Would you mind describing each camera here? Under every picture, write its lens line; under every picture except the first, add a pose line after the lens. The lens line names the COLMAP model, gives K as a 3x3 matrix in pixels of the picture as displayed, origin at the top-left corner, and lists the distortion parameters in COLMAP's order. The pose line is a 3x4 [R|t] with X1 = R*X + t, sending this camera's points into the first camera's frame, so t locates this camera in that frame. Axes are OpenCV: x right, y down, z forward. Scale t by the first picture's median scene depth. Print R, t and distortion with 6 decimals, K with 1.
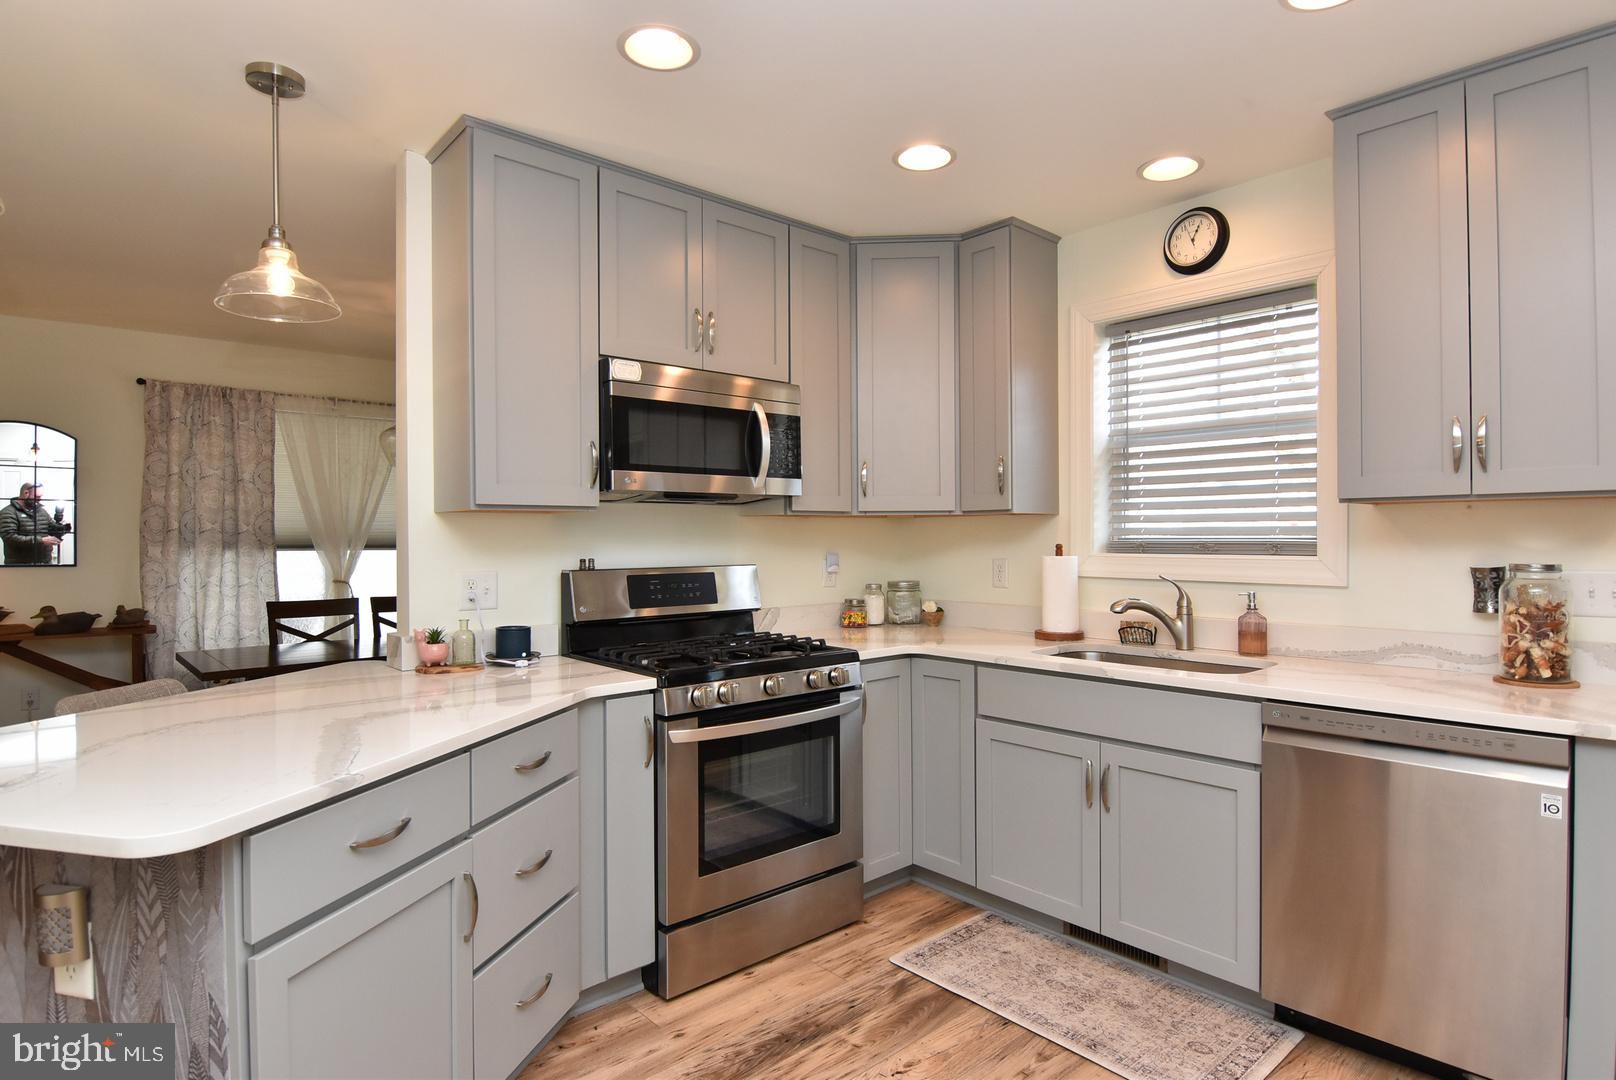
lens RADIAL K [[857.9, 0, 812.1], [0, 857.9, 539.4], [0, 0, 1]] dist [0.002938, -0.017809]
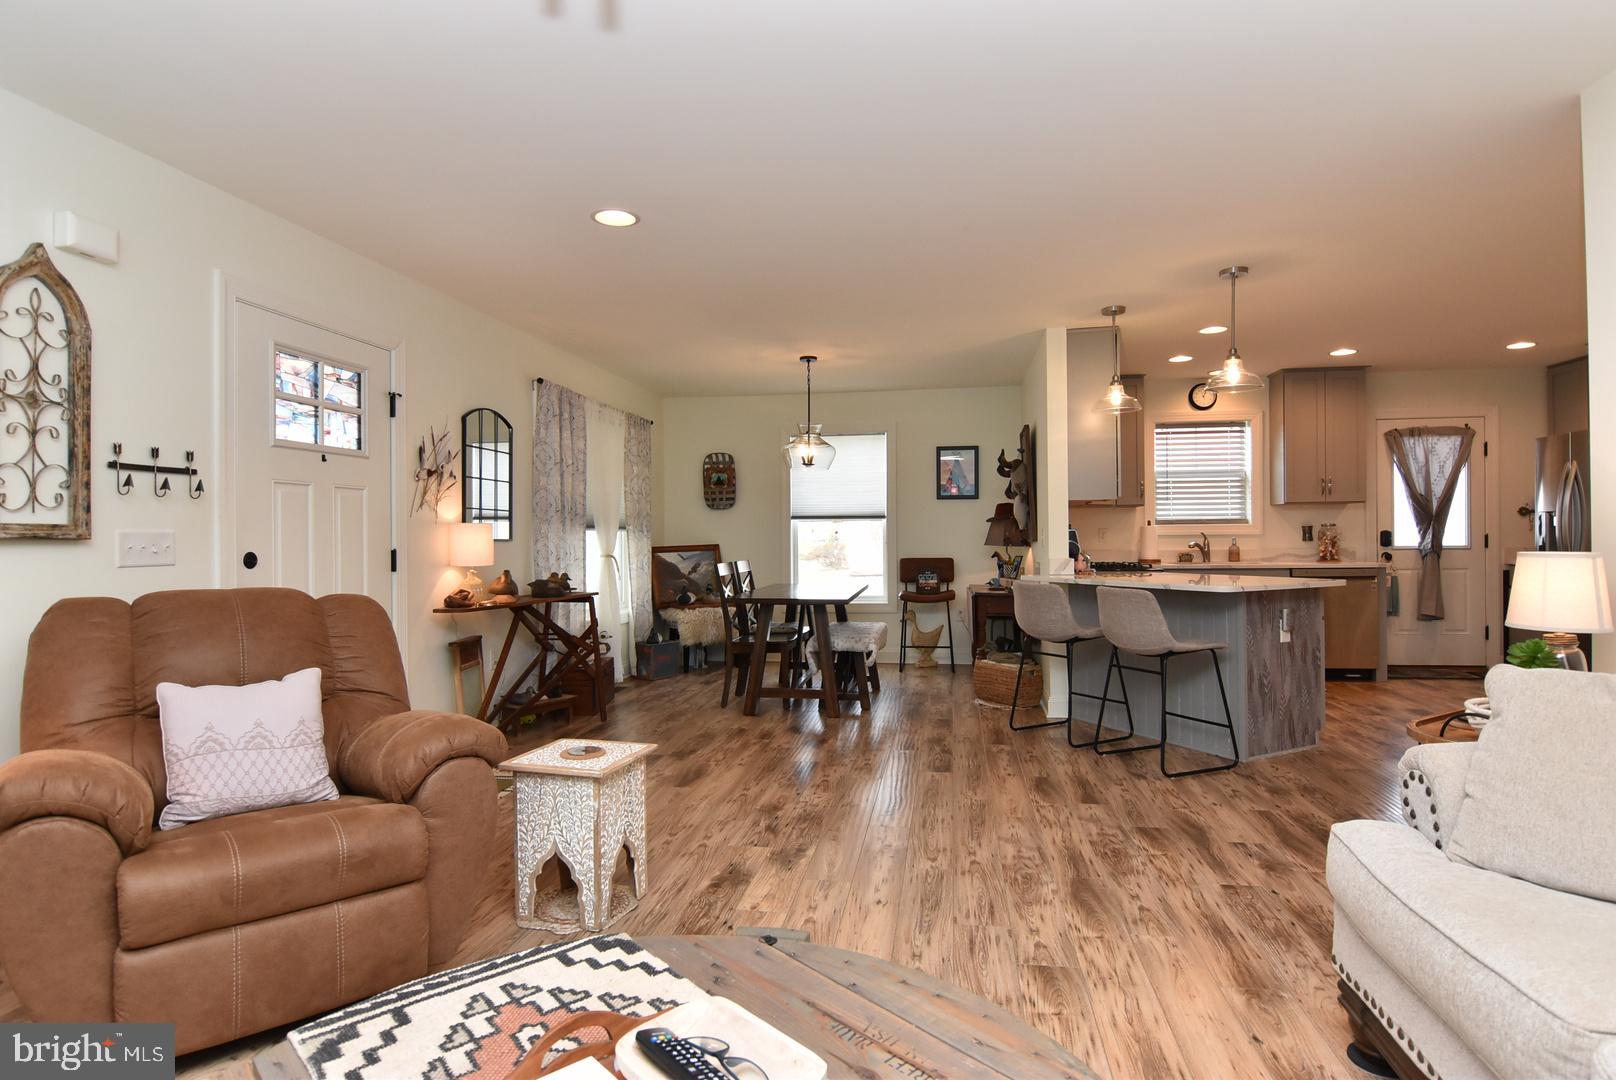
lens RADIAL K [[857.9, 0, 813.5], [0, 857.9, 540.7], [0, 0, 1]] dist [0.002938, -0.017809]
pose [[0.777568, -0.007740, 0.628751, -2.141811], [0.008473, 0.999962, 0.001832, 0.055408], [-0.628742, 0.003903, 0.777604, -0.225670]]
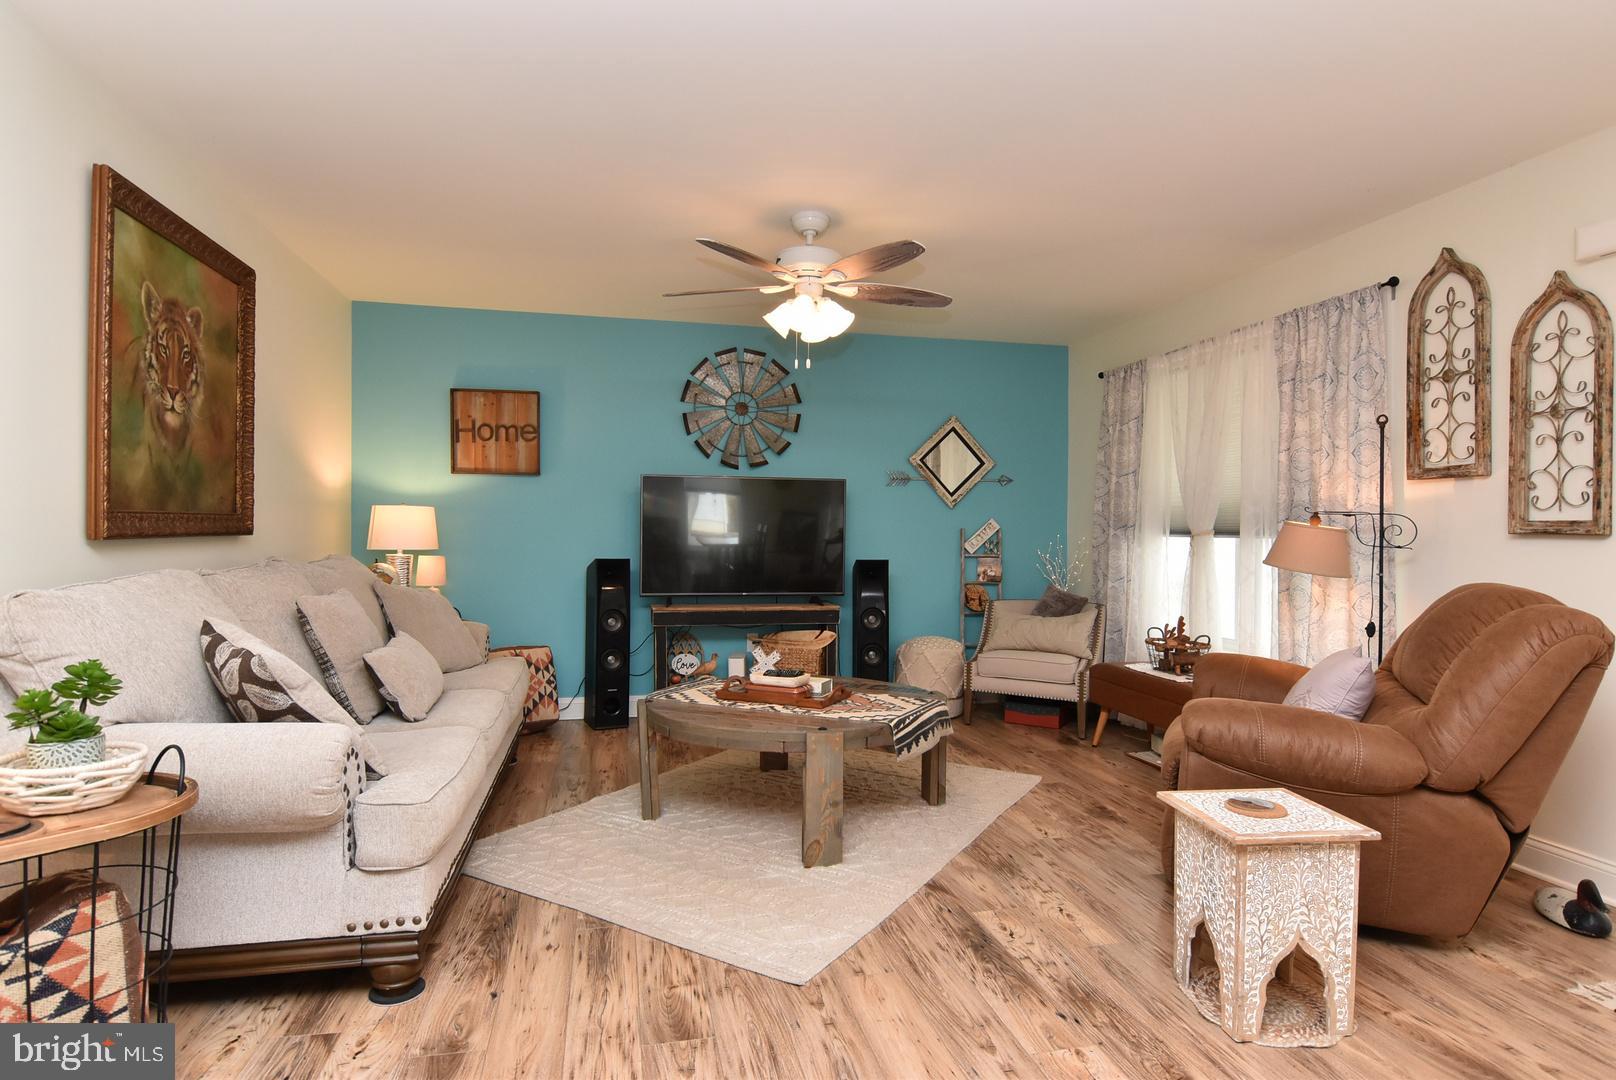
lens RADIAL K [[857.9, 0, 811.1], [0, 857.9, 540.2], [0, 0, 1]] dist [0.002938, -0.017809]
pose [[-0.484892, 0.006042, -0.874553, -0.876001], [-0.009575, 0.999880, 0.012217, 0.051783], [0.874522, 0.014297, -0.484776, 0.716493]]
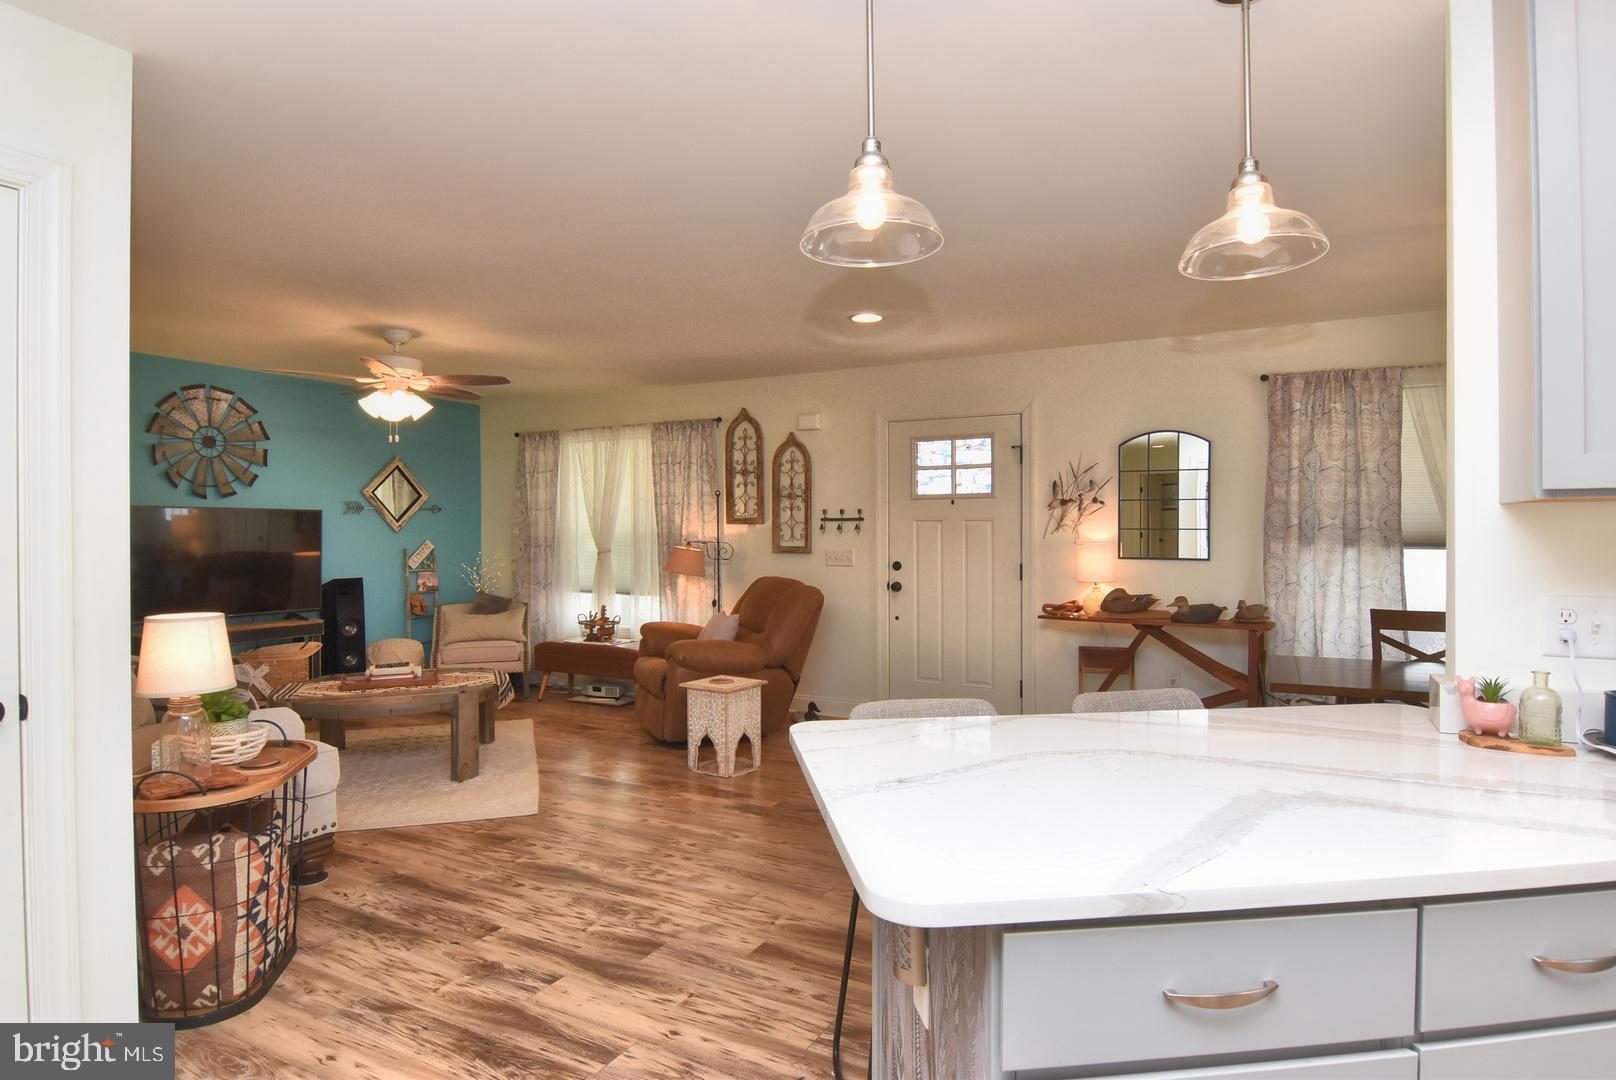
lens RADIAL K [[889.5, 0, 817.4], [0, 889.5, 542.1], [0, 0, 1]] dist [-0.004073, -0.009258]
pose [[0.345694, 0.012377, -0.938266, 0.019444], [-0.000416, 0.999915, 0.013037, -0.009804], [0.938347, -0.004117, 0.345670, 0.256055]]
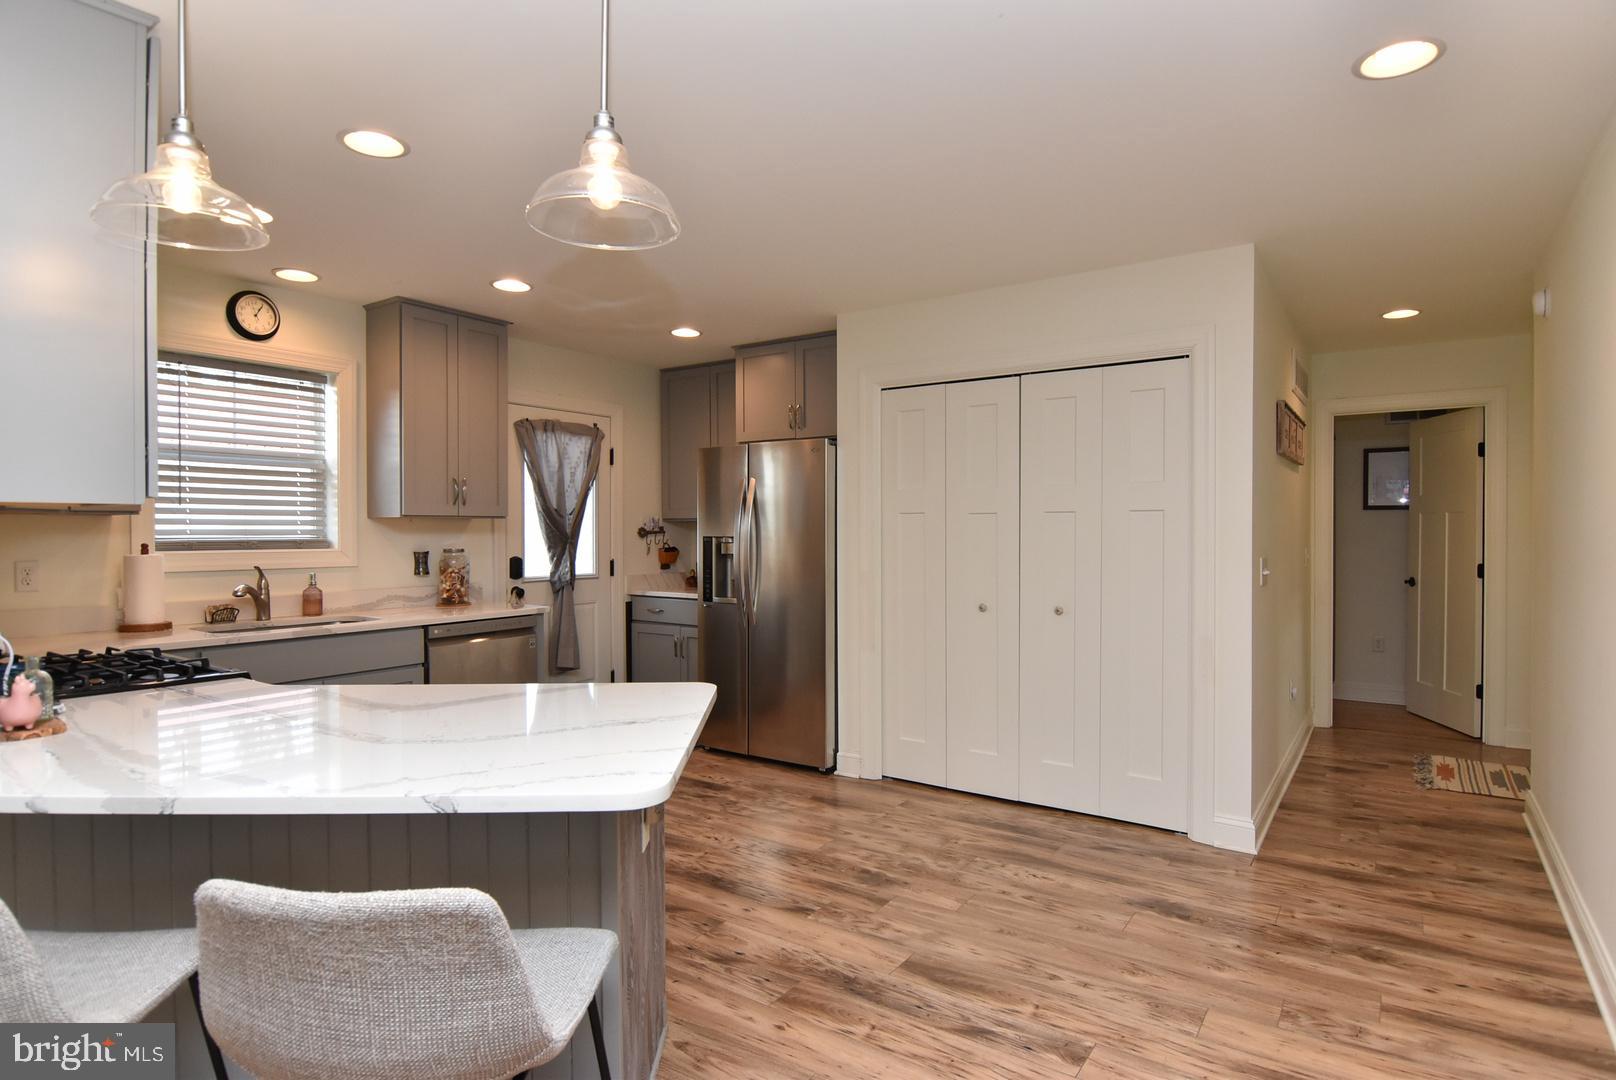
lens RADIAL K [[857.9, 0, 812.0], [0, 857.9, 539.9], [0, 0, 1]] dist [0.002938, -0.017809]
pose [[-0.235906, -0.005970, 0.971757, -1.153505], [0.004773, 0.999962, 0.007302, -0.003972], [-0.971764, 0.006361, -0.235869, 0.511590]]
